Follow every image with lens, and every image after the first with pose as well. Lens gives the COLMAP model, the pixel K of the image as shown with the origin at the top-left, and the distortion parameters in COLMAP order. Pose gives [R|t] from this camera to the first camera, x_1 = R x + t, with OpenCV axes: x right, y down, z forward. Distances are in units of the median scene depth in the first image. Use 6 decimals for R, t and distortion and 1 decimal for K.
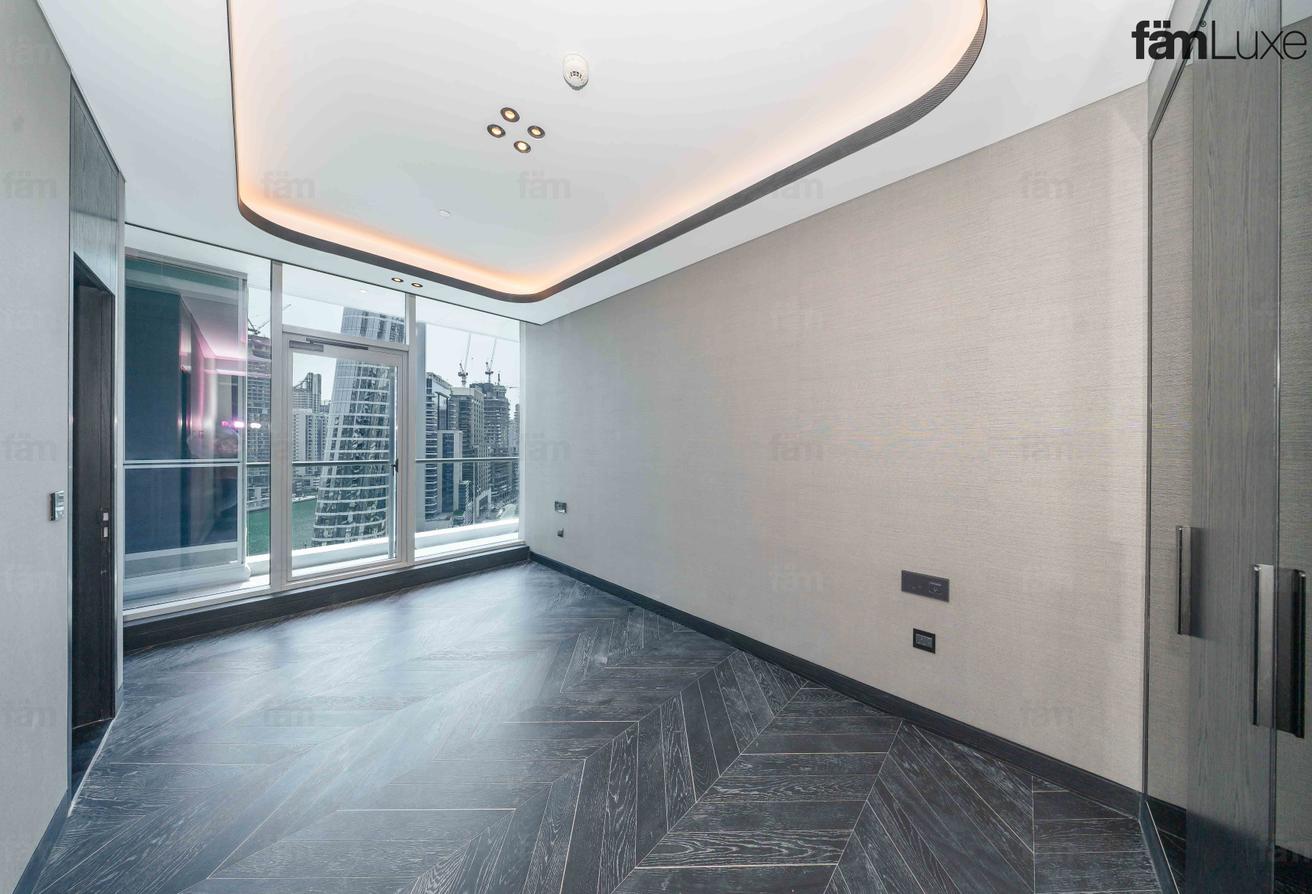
lens RADIAL K [[388.3, 0, 661.5], [0, 388.3, 445.5], [0, 0, 1]] dist [0.001093, 0.000036]
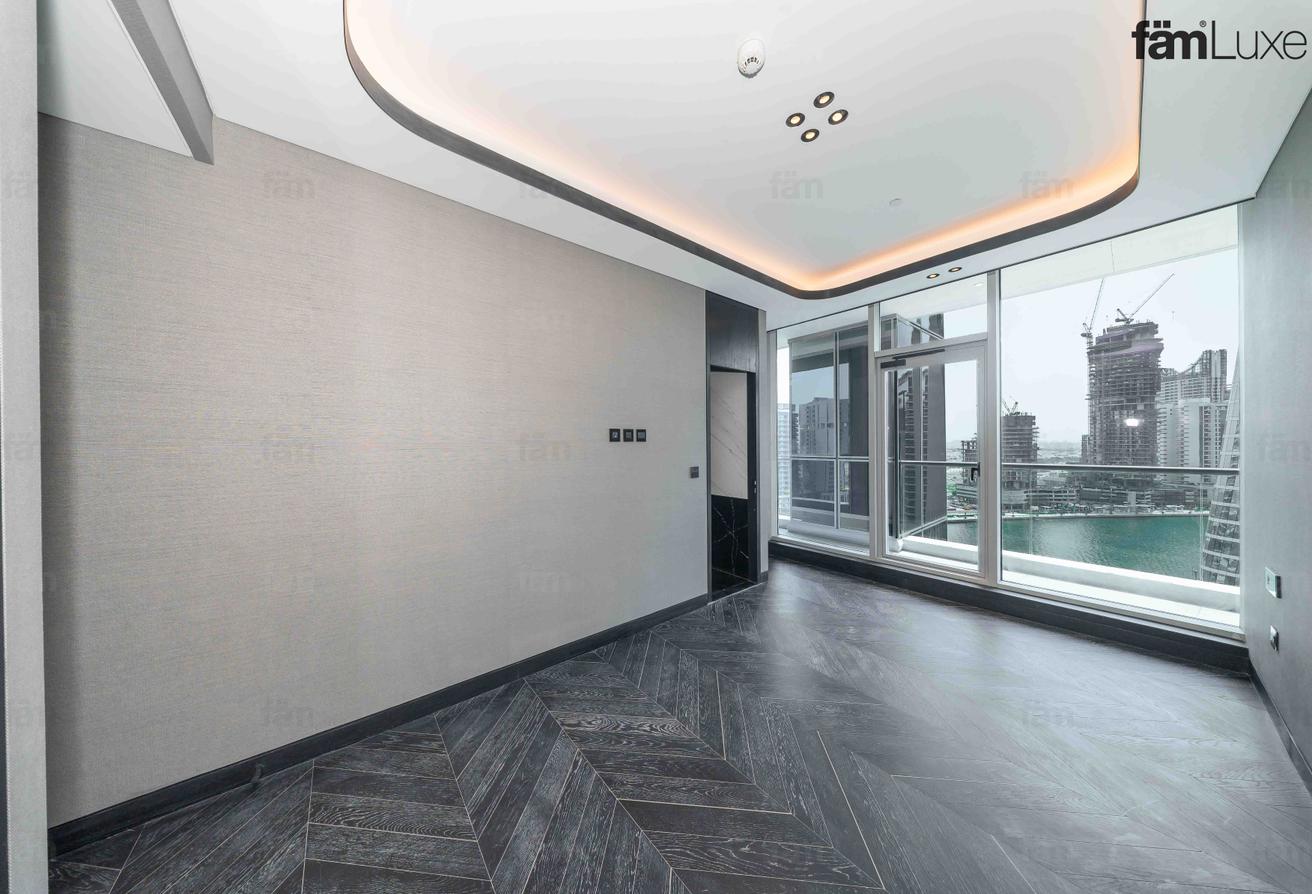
lens RADIAL K [[388.3, 0, 648.5], [0, 388.3, 446.0], [0, 0, 1]] dist [0.001093, 0.000036]
pose [[-0.128809, -0.001945, -0.991667, 0.303957], [0.002972, 0.999993, -0.002347, -0.002167], [0.991665, -0.003250, -0.128803, 0.346812]]
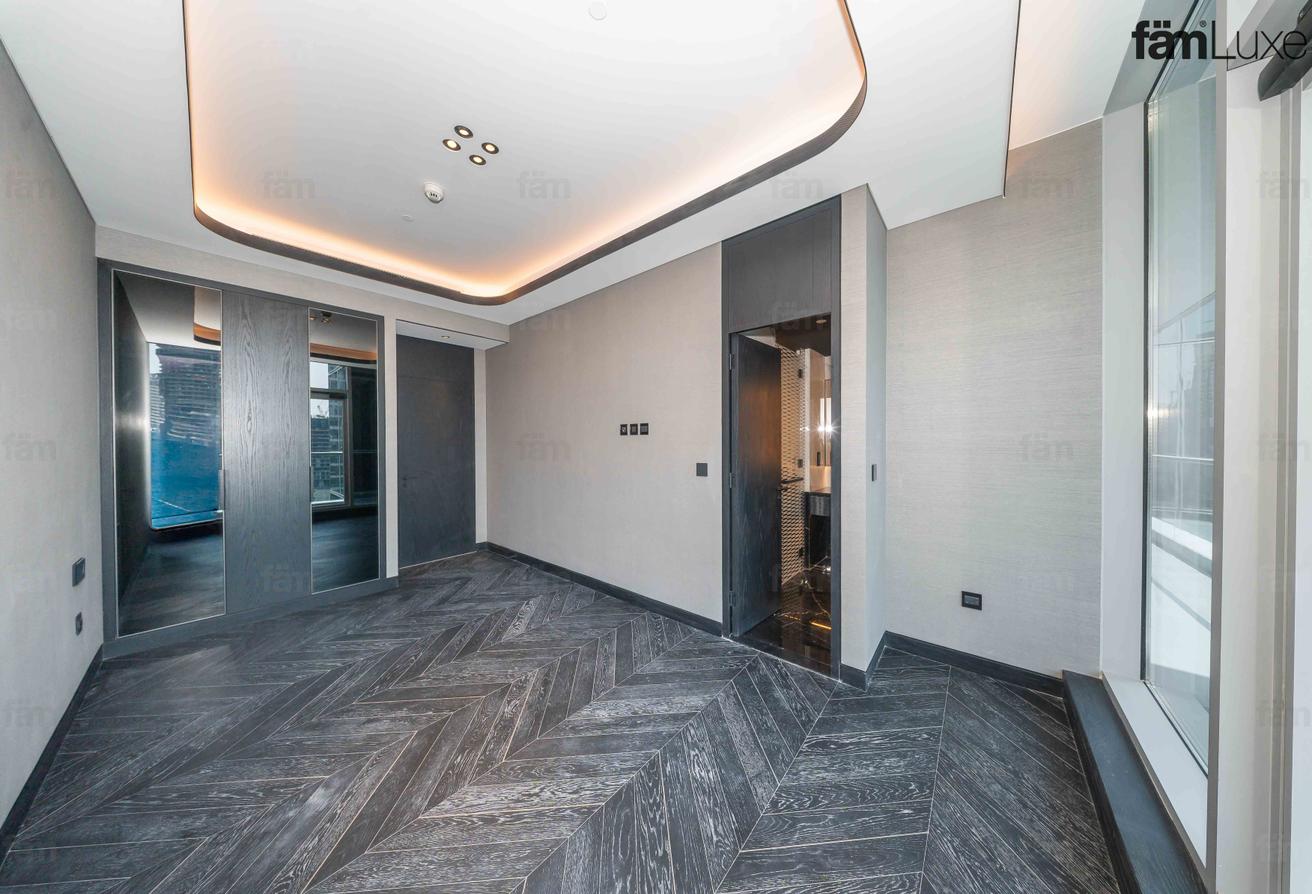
lens RADIAL K [[388.3, 0, 657.5], [0, 388.3, 444.2], [0, 0, 1]] dist [0.001093, 0.000036]
pose [[-0.998617, 0.000677, -0.052562, -3.505018], [-0.000142, 0.999879, 0.015565, -0.018327], [0.052566, 0.015551, -0.998496, 4.008464]]
